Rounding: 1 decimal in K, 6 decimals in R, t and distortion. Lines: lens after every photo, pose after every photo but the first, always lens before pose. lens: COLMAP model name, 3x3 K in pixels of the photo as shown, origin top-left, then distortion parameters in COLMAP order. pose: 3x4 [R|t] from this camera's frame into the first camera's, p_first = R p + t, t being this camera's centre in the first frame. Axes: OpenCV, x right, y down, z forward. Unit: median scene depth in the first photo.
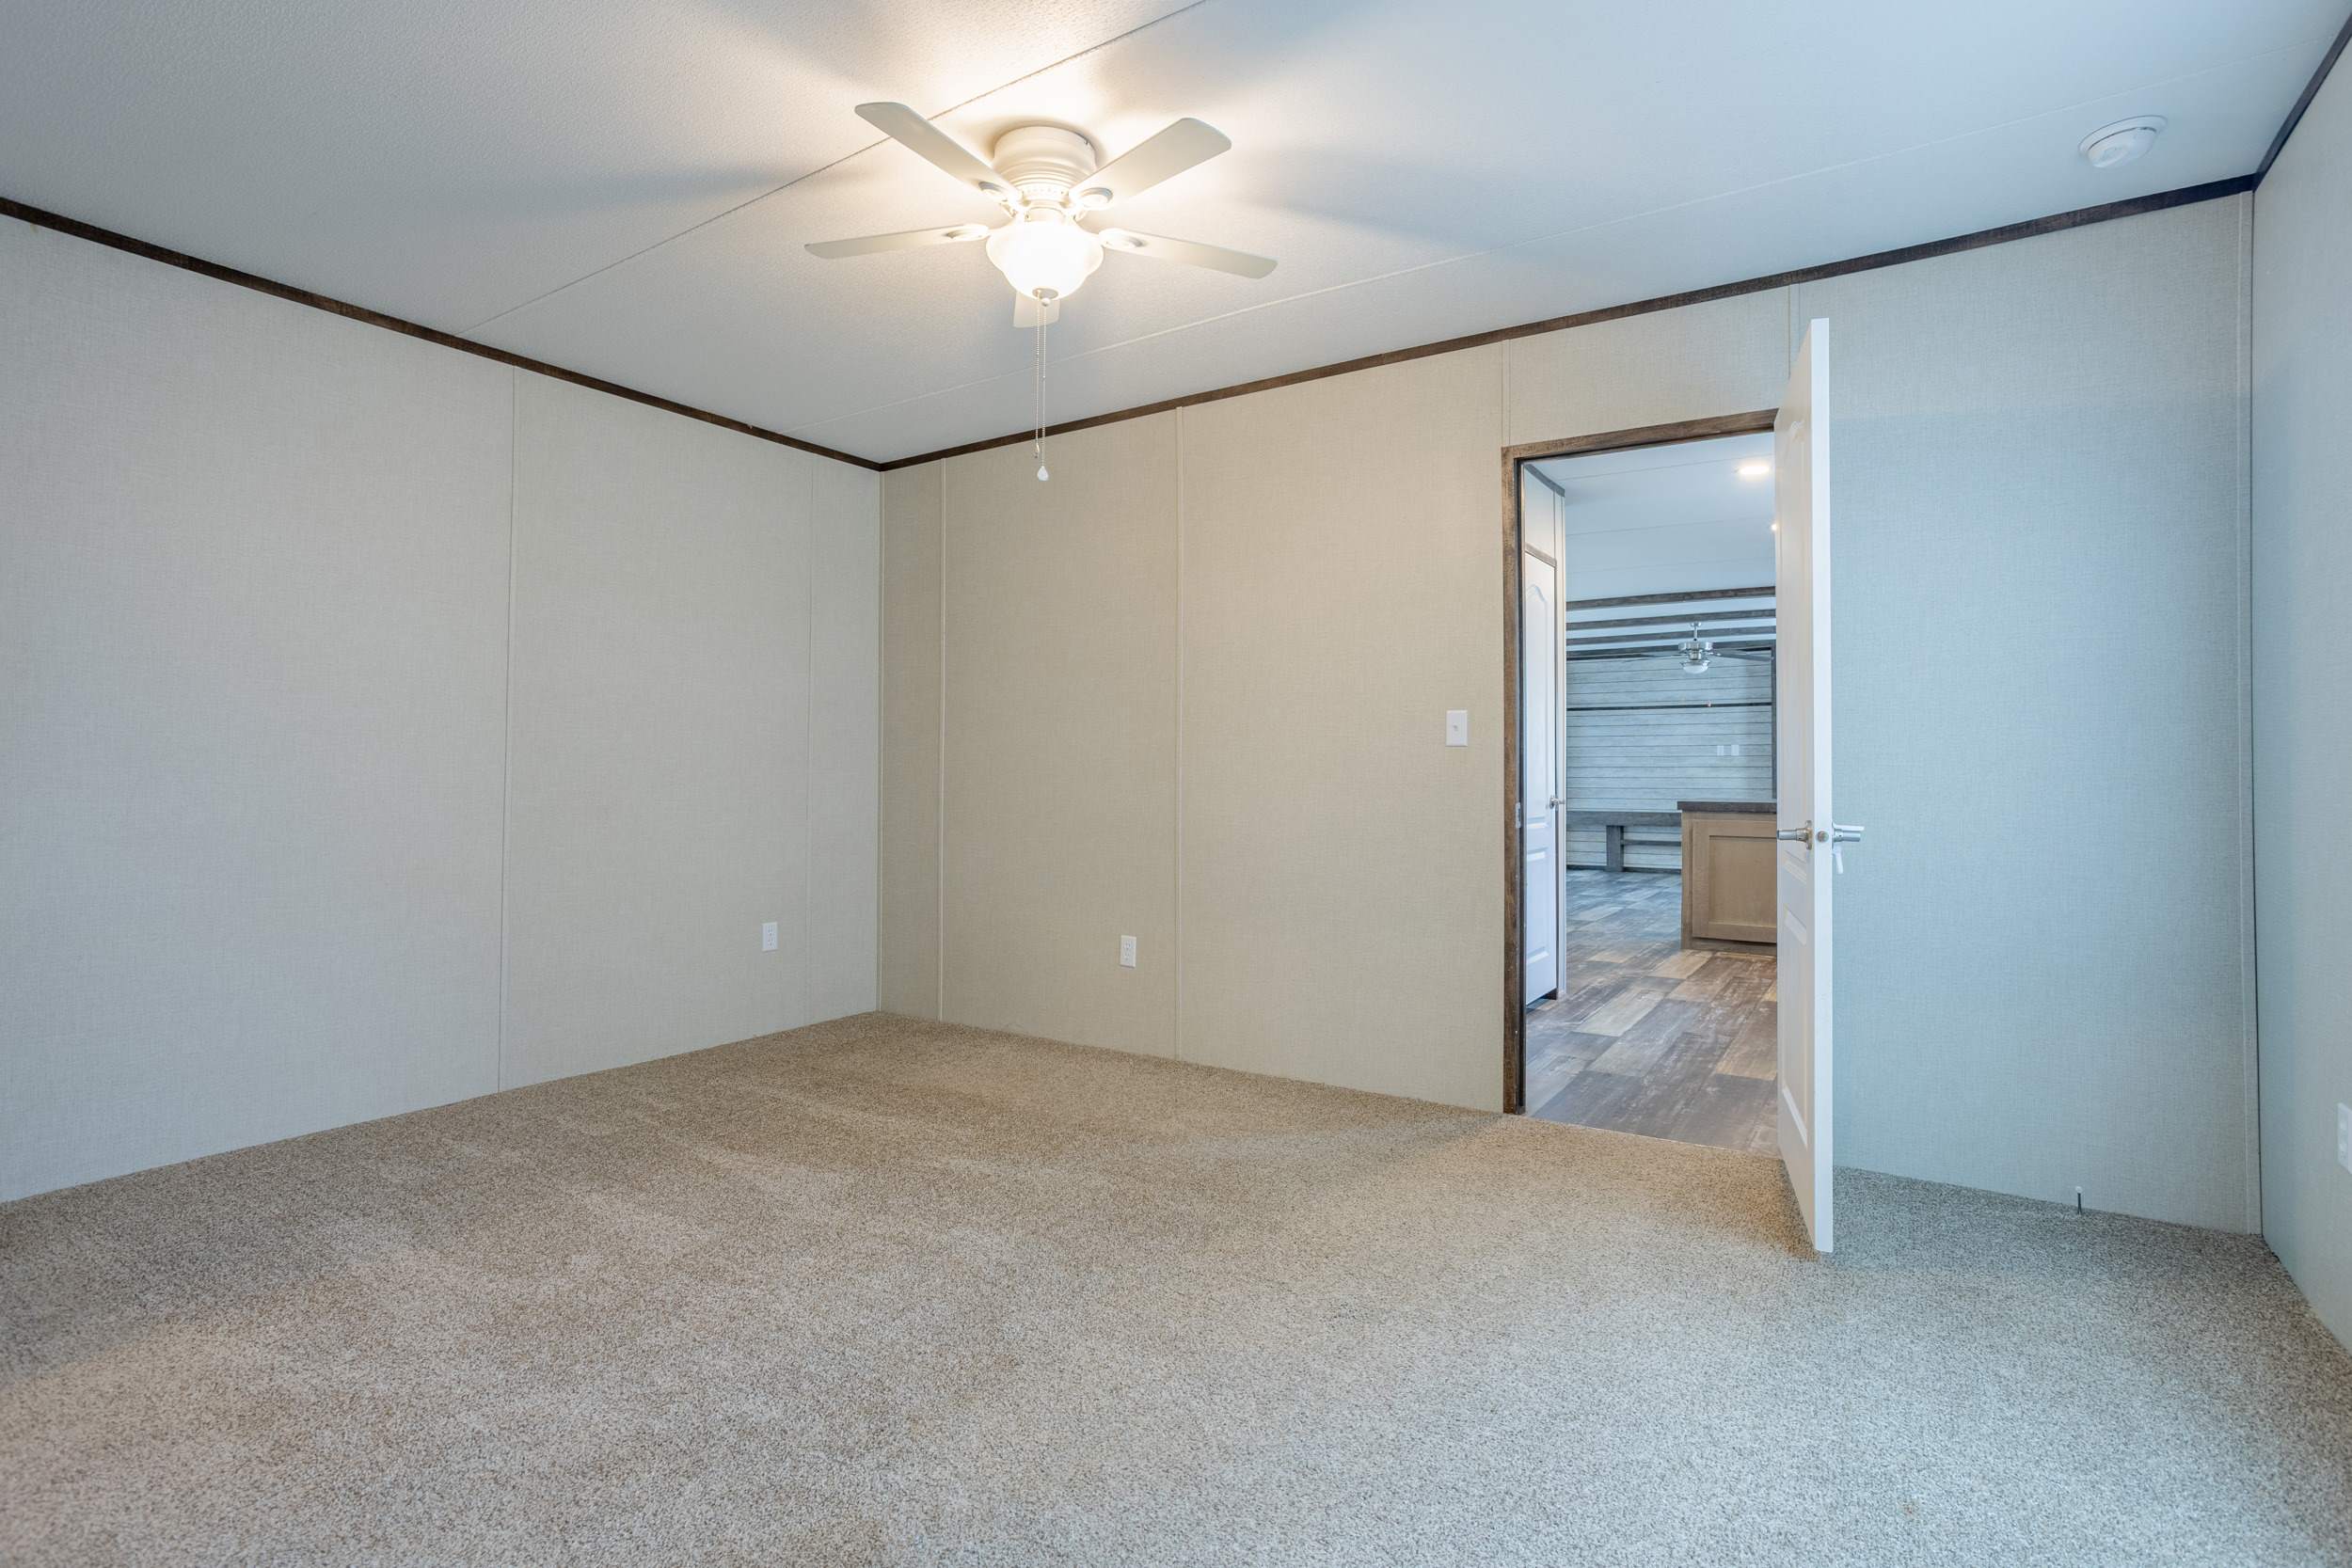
lens RADIAL K [[1152.6, 0, 1197.8], [0, 1152.6, 773.8], [0, 0, 1]] dist [-0.014409, 0.005836]
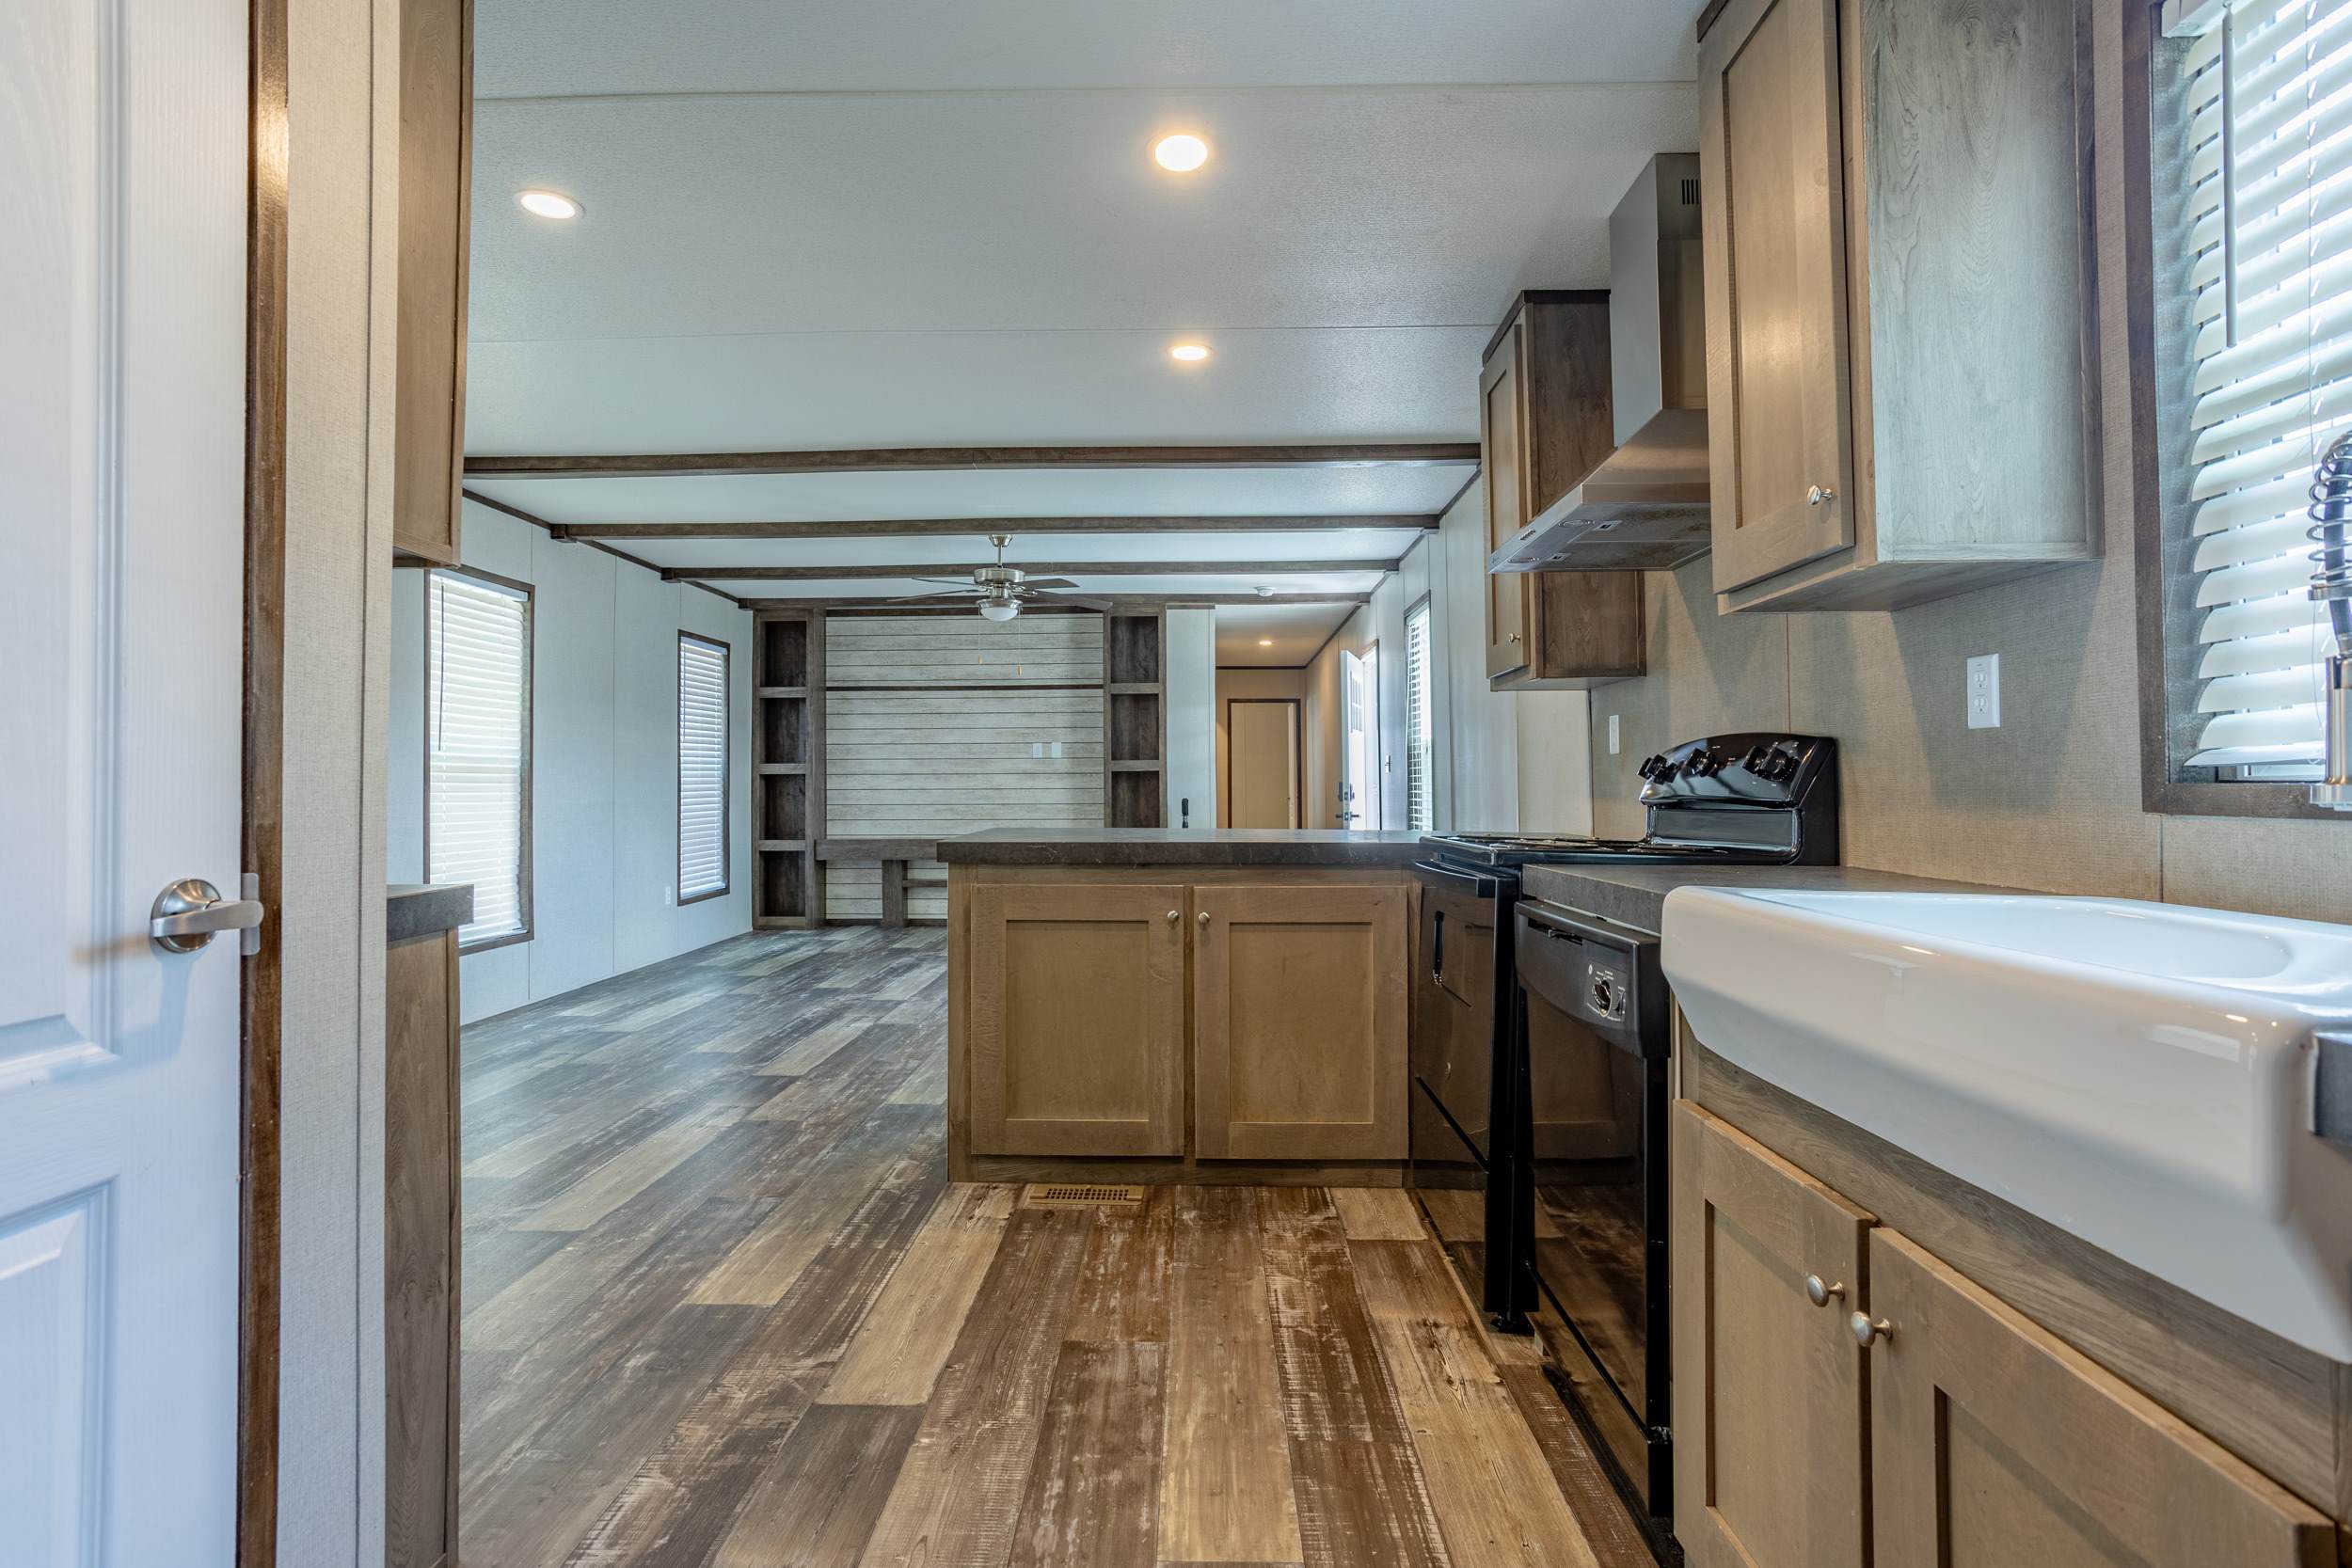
lens RADIAL K [[1152.6, 0, 1163.9], [0, 1152.6, 776.9], [0, 0, 1]] dist [-0.014409, 0.005836]
pose [[0.861519, 0.002894, 0.507717, 0.159201], [0.001546, 0.999964, -0.008323, 0.002054], [-0.507722, 0.007955, 0.861484, 0.344332]]
